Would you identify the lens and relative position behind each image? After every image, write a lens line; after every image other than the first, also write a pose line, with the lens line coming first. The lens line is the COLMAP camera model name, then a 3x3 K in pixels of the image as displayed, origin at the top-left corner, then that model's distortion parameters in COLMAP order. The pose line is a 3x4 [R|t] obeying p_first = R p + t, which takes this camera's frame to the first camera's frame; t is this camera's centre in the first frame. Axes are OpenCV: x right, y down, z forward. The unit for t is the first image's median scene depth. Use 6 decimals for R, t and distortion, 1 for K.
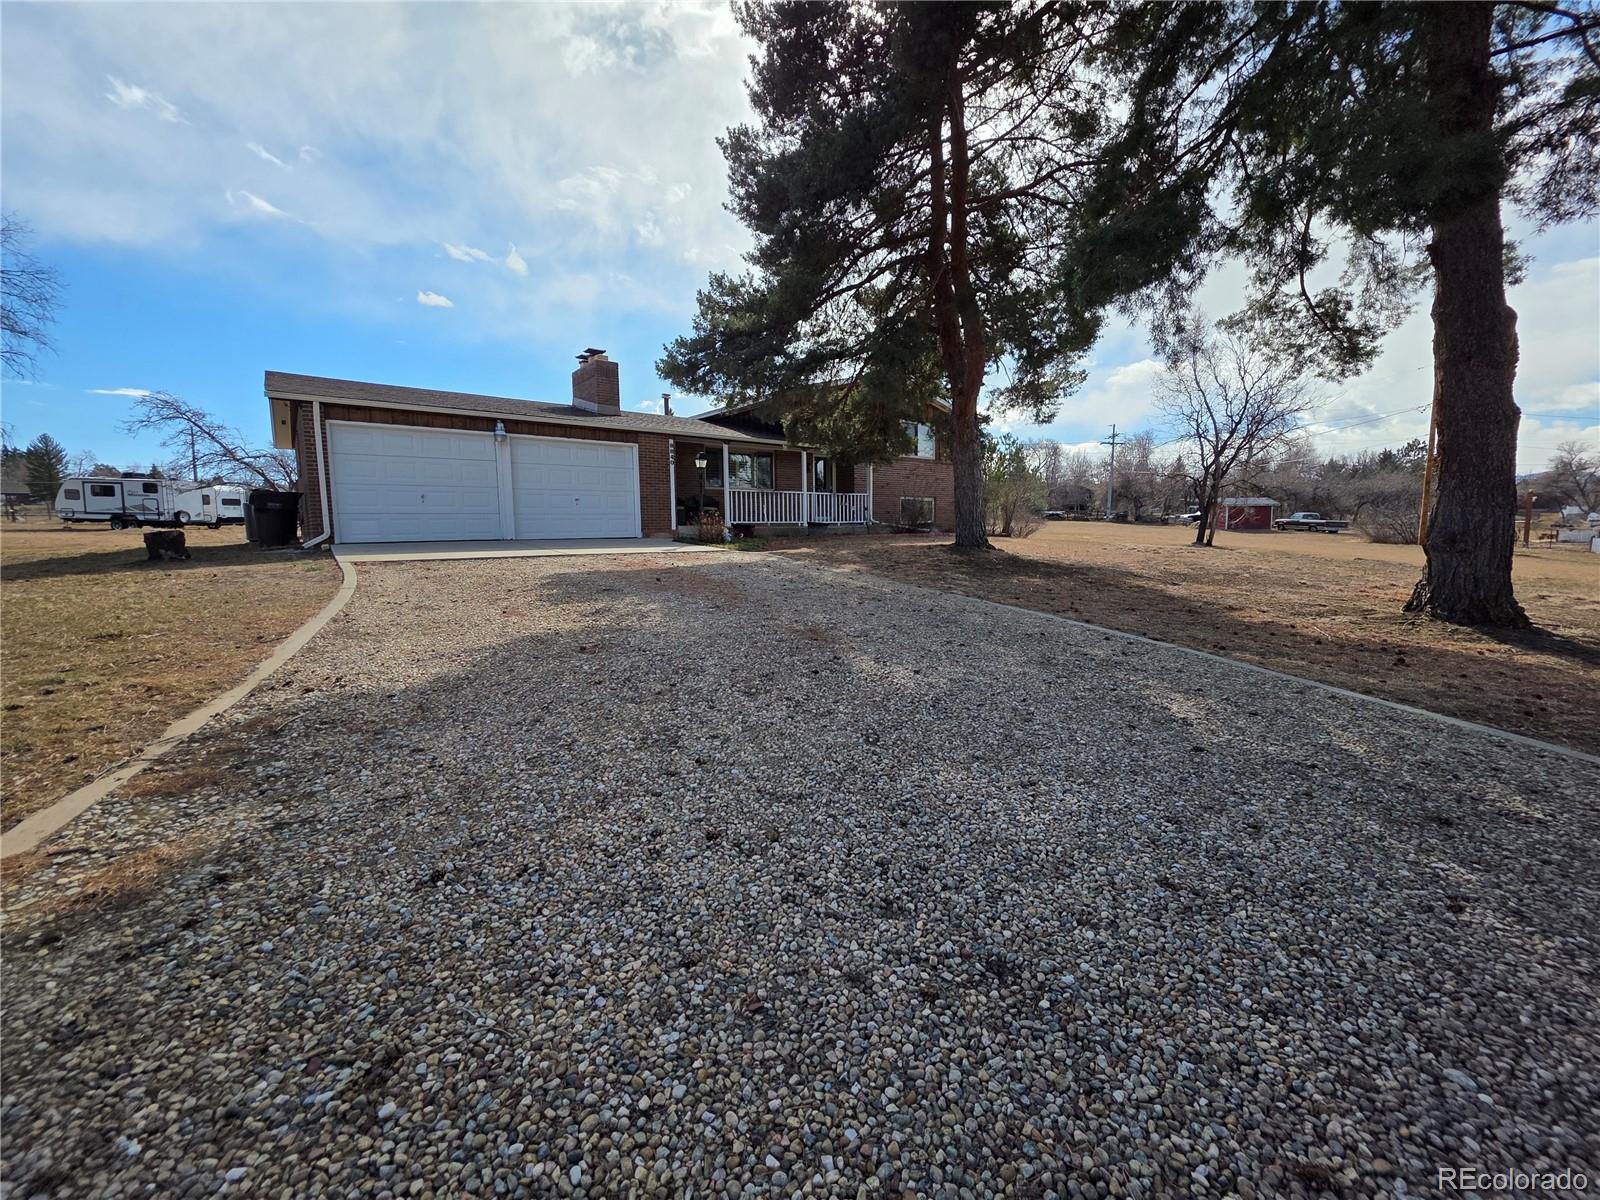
lens RADIAL K [[642.8, 0, 812.1], [0, 642.8, 594.6], [0, 0, 1]] dist [0.003070, -0.000155]
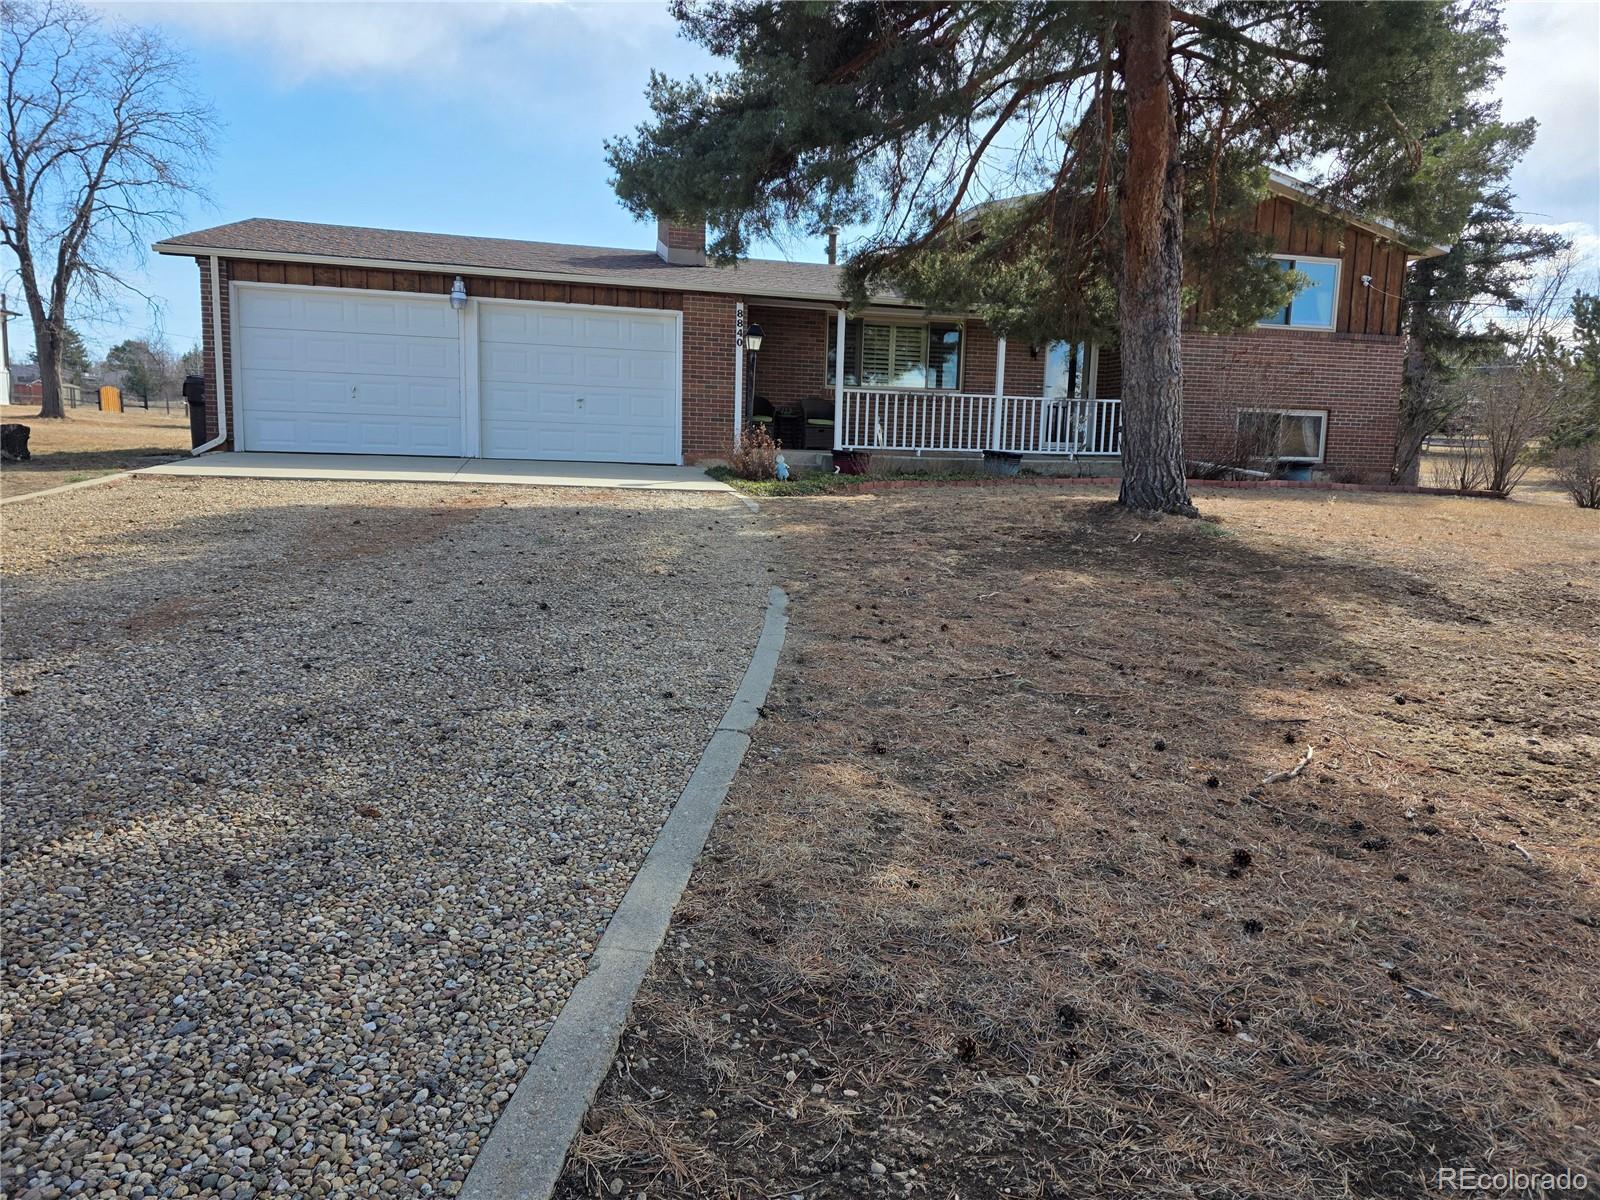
lens RADIAL K [[1078.0, 0, 800.0], [0, 1078.0, 600.0], [0, 0, 1]] dist [0.076875, -0.076261]
pose [[0.902868, 0.095009, -0.419289, 0.553083], [-0.083765, 0.995460, 0.045193, -0.030008], [0.421680, -0.005682, 0.906727, 0.201036]]
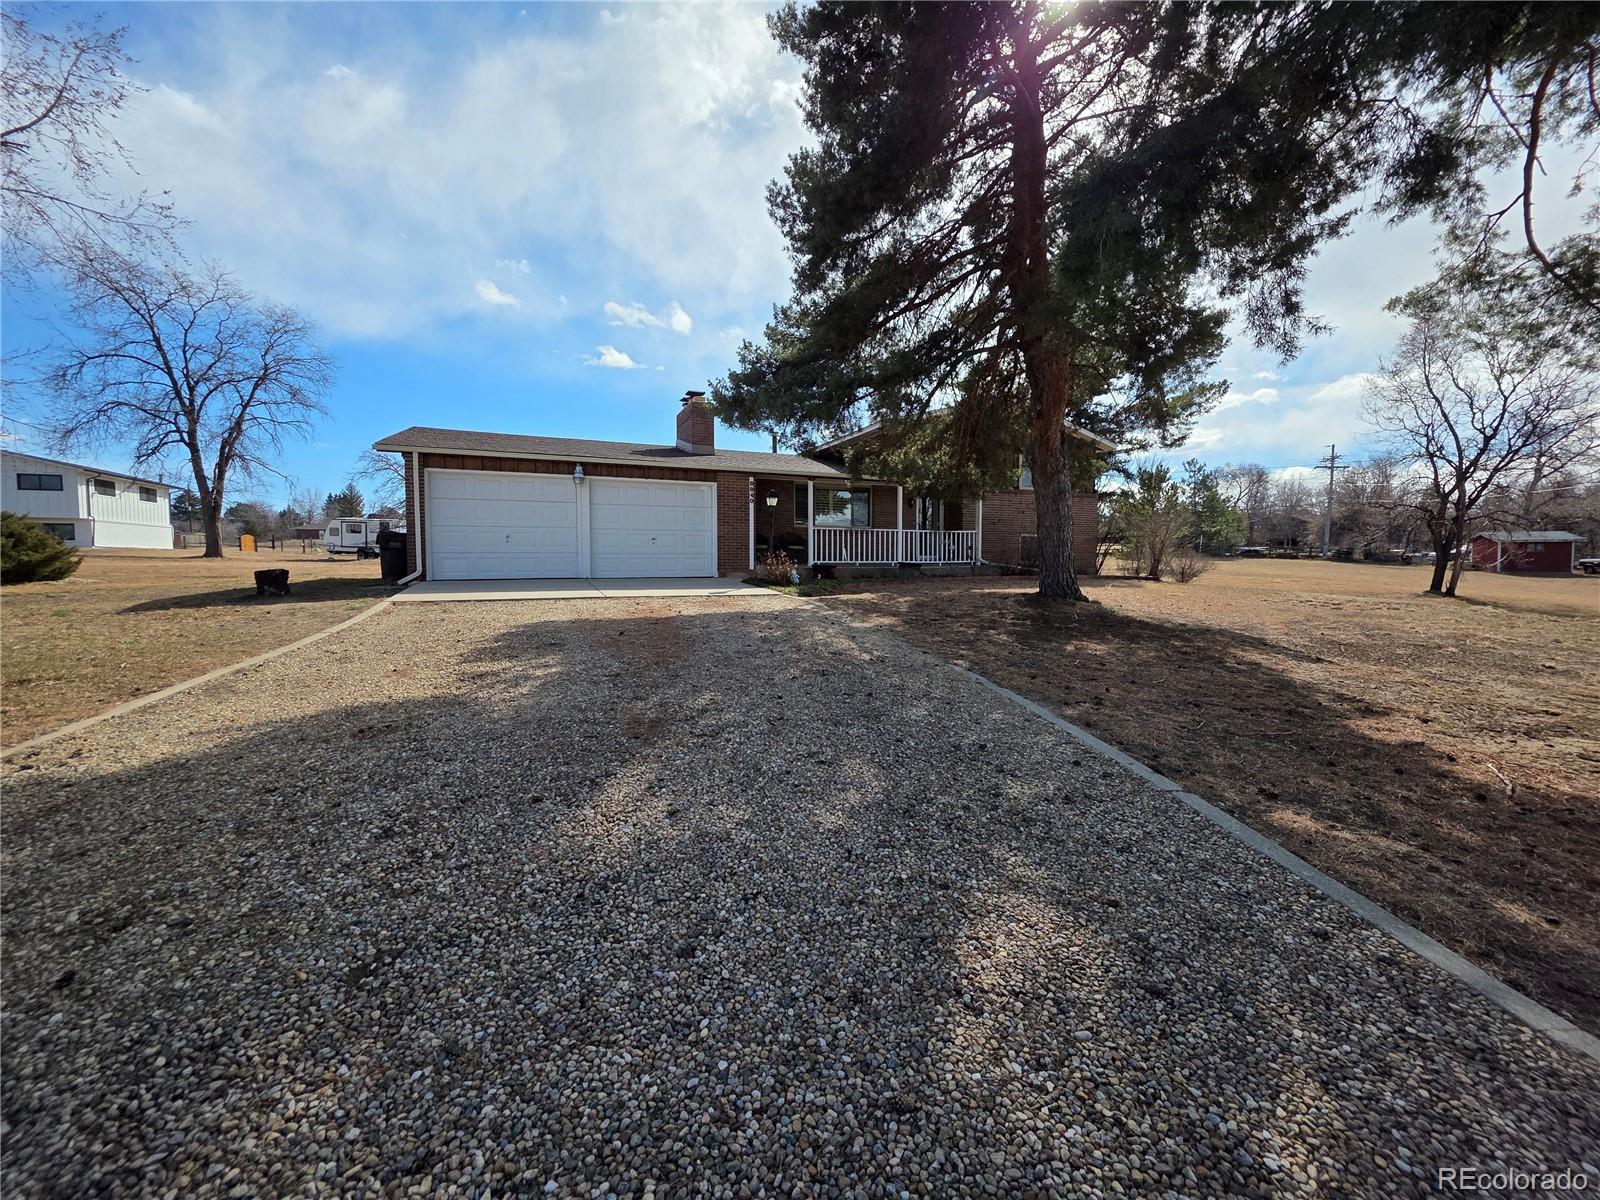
lens RADIAL K [[644.2, 0, 803.3], [0, 644.2, 595.2], [0, 0, 1]] dist [0.000452, -0.000268]
pose [[0.965053, 0.023806, -0.260972, 0.226993], [-0.036866, 0.998295, -0.045261, -0.041907], [0.259449, 0.053300, 0.964285, 0.171701]]
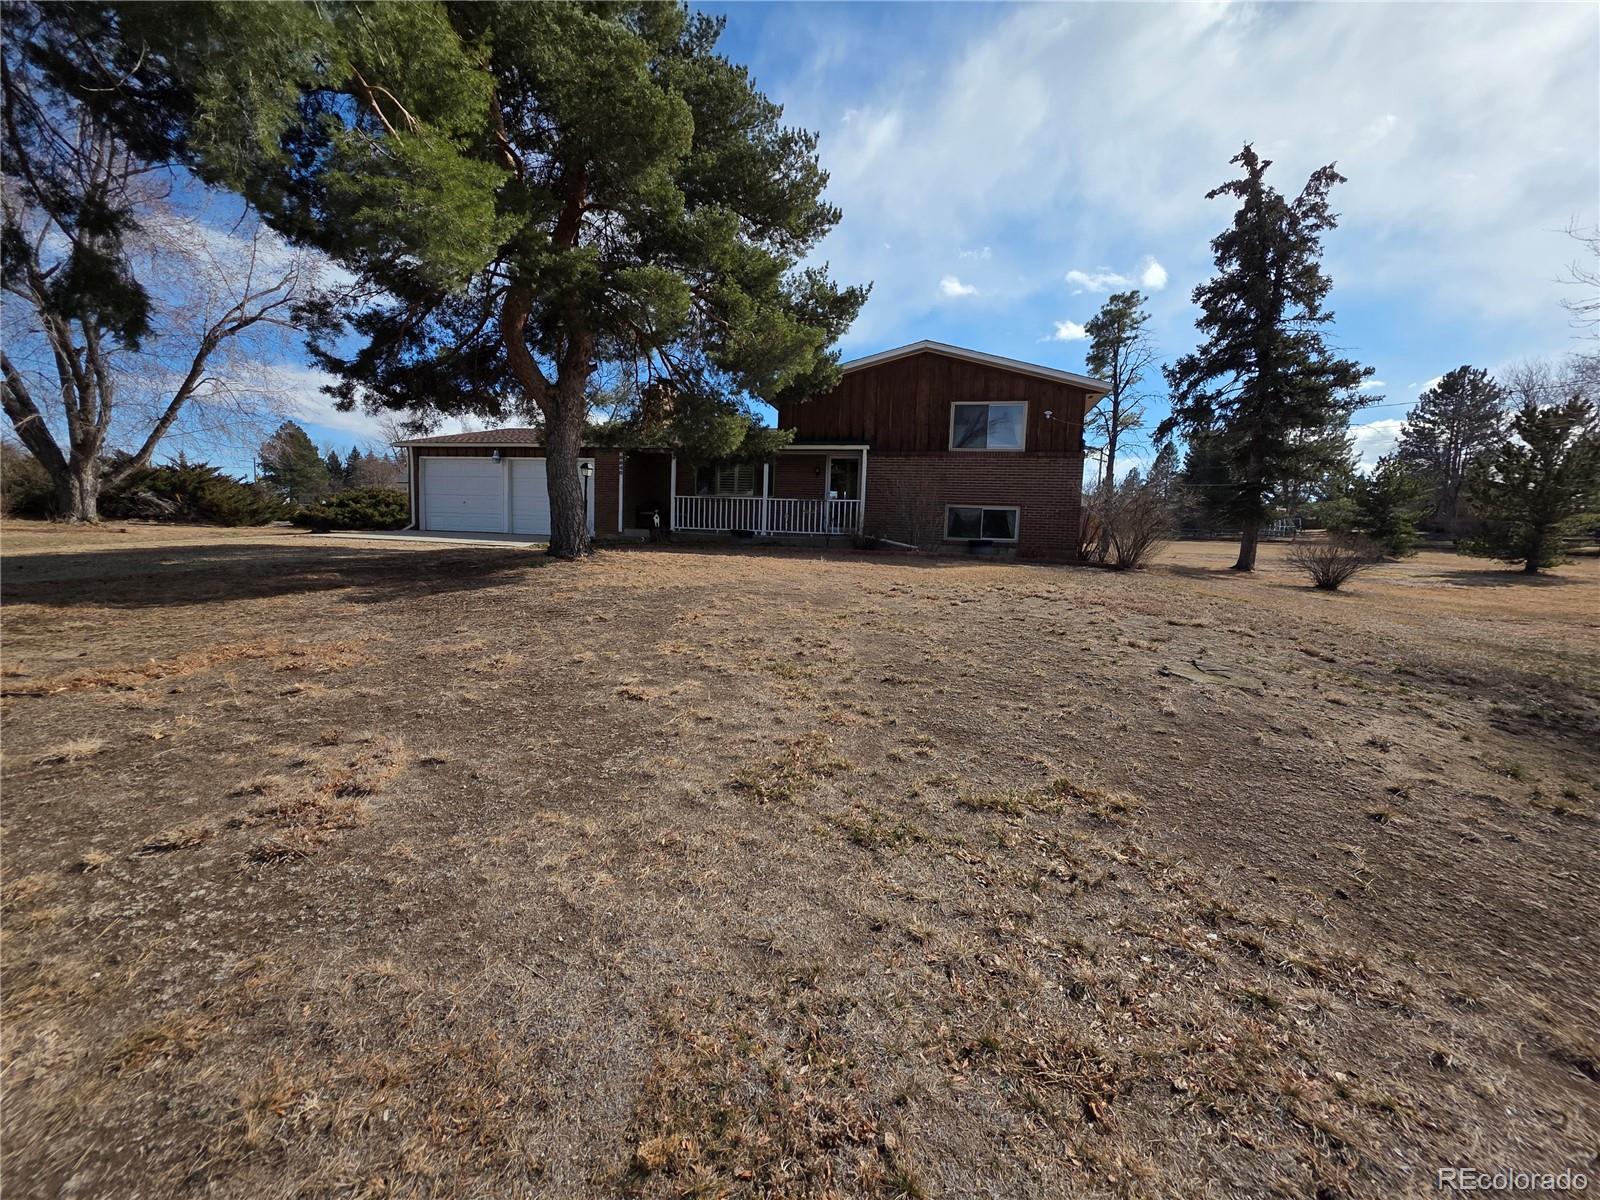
lens RADIAL K [[652.0, 0, 800.8], [0, 652.0, 605.9], [0, 0, 1]] dist [0.002708, 0.000507]
pose [[0.588330, 0.120454, -0.799599, 1.826382], [-0.130086, 0.990062, 0.053431, -0.143883], [0.798088, 0.072581, 0.598153, 1.129453]]
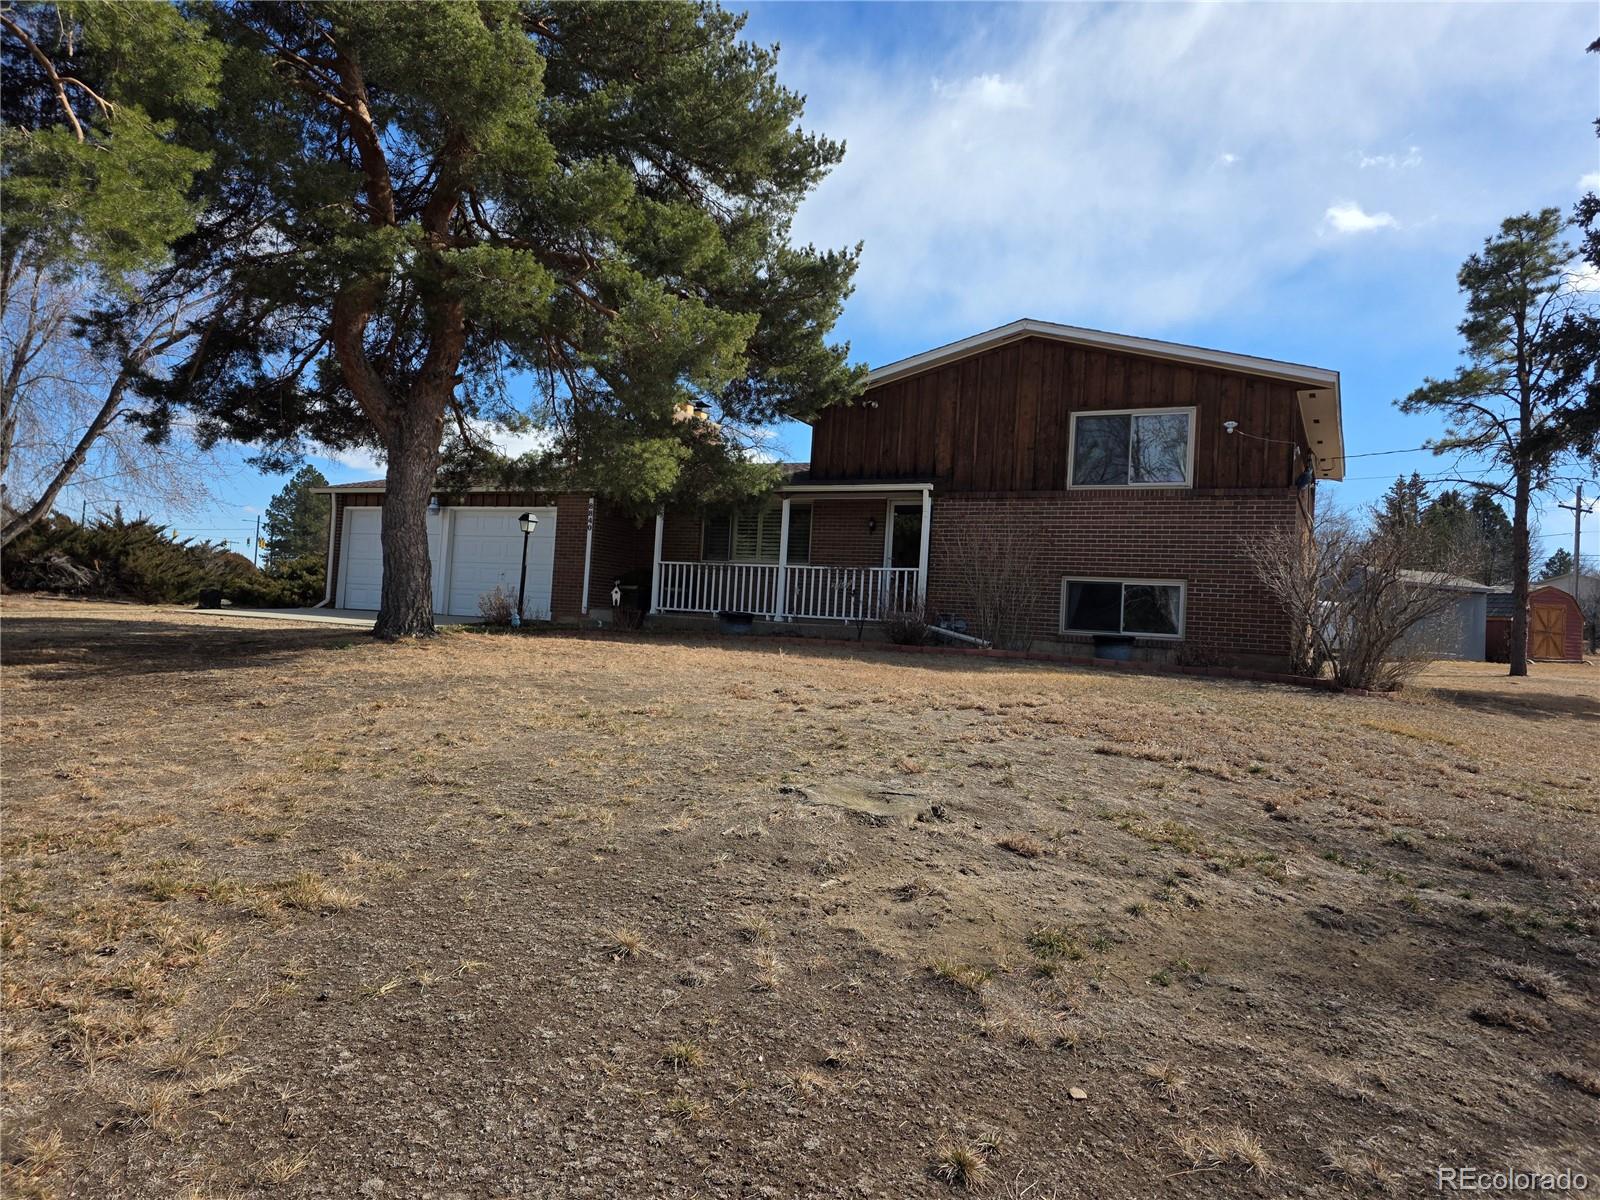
lens RADIAL K [[1082.9, 0, 796.6], [0, 1082.9, 604.8], [0, 0, 1]] dist [0.079061, -0.076603]
pose [[0.372377, 0.014625, -0.927966, 2.166238], [-0.160652, 0.985798, -0.048931, -0.172909], [0.914071, 0.167300, 0.369438, 1.484337]]
